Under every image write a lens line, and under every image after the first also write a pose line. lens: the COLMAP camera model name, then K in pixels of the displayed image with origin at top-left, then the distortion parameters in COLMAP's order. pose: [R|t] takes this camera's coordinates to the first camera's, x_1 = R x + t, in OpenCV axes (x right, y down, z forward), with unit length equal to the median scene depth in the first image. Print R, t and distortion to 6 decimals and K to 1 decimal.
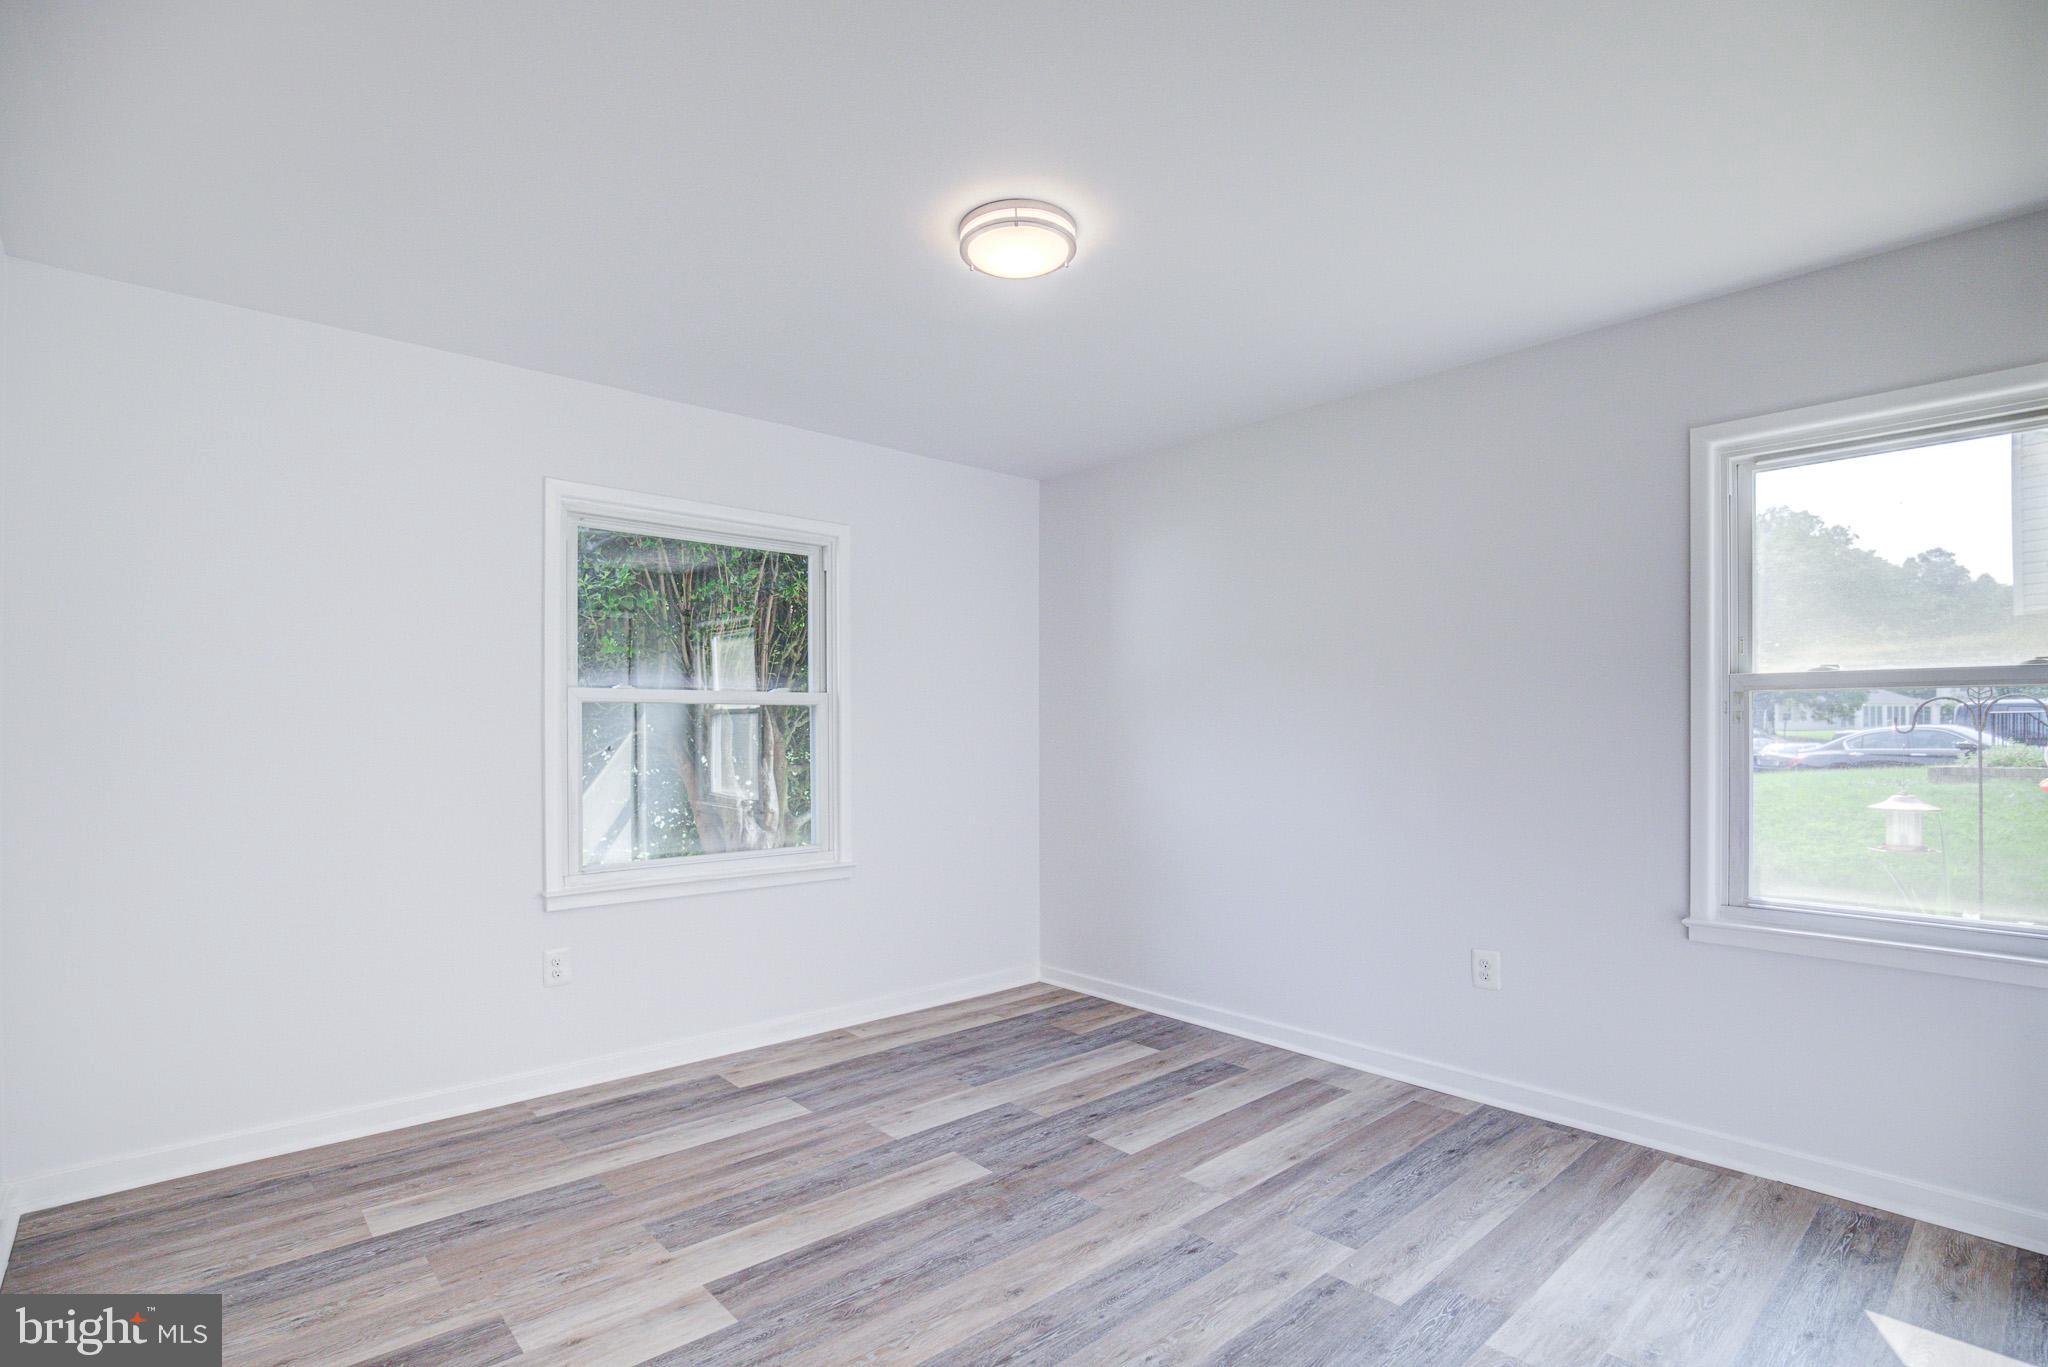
lens RADIAL K [[924.5, 0, 1025.2], [0, 924.5, 698.4], [0, 0, 1]] dist [-0.028282, 0.000121]
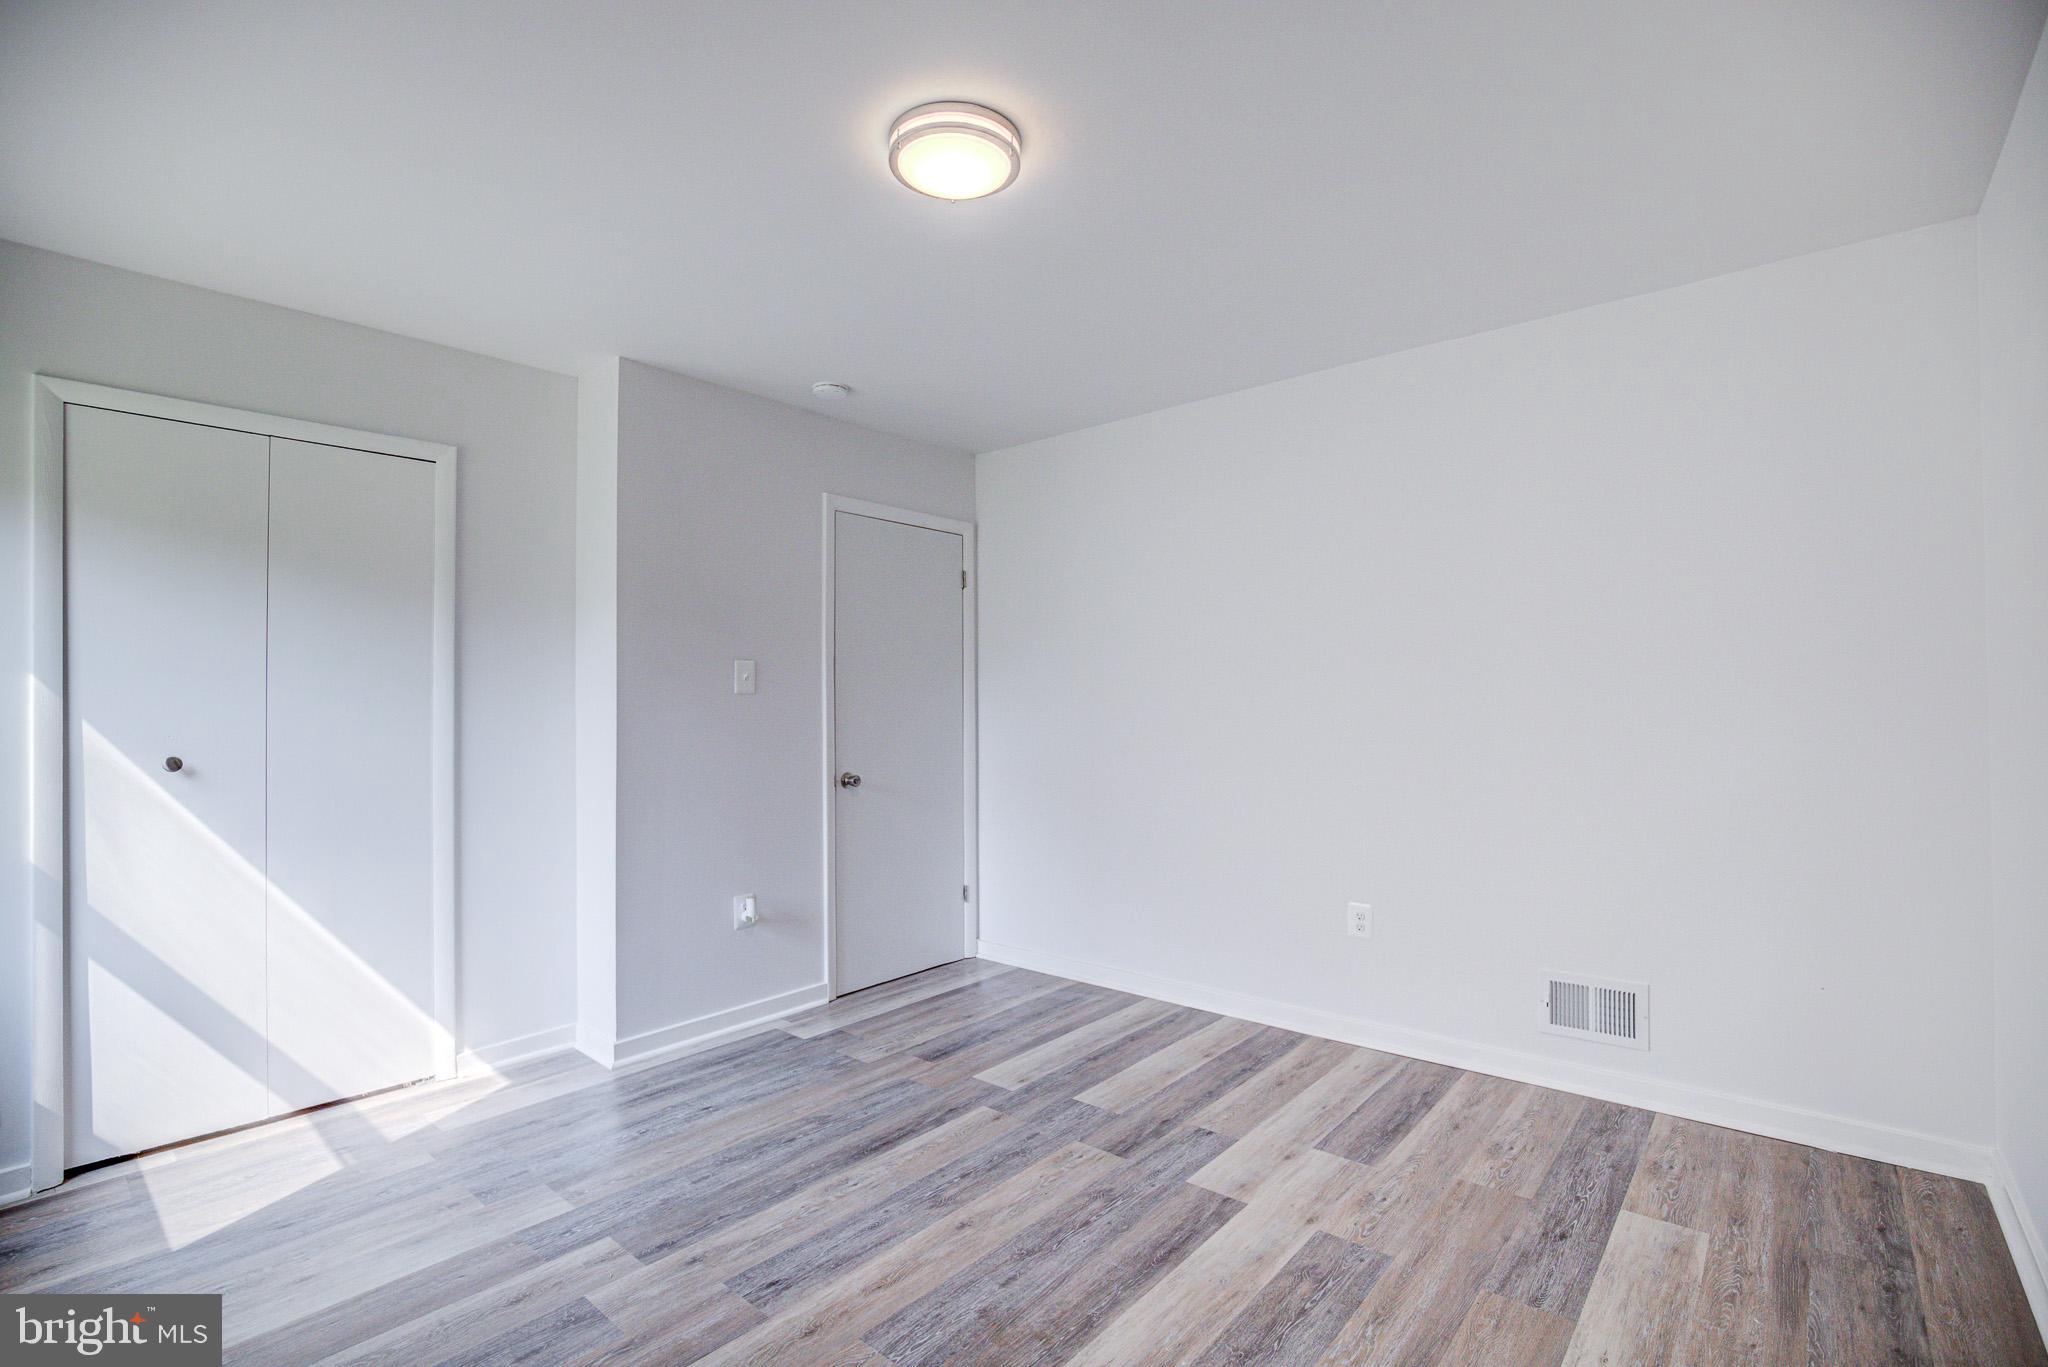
lens RADIAL K [[924.5, 0, 1025.2], [0, 924.5, 698.4], [0, 0, 1]] dist [-0.028282, 0.000121]
pose [[-0.991623, 0.012185, -0.128591, 0.045121], [0.016696, 0.999280, -0.034055, 0.063108], [0.128083, -0.035917, -0.991113, 1.965121]]
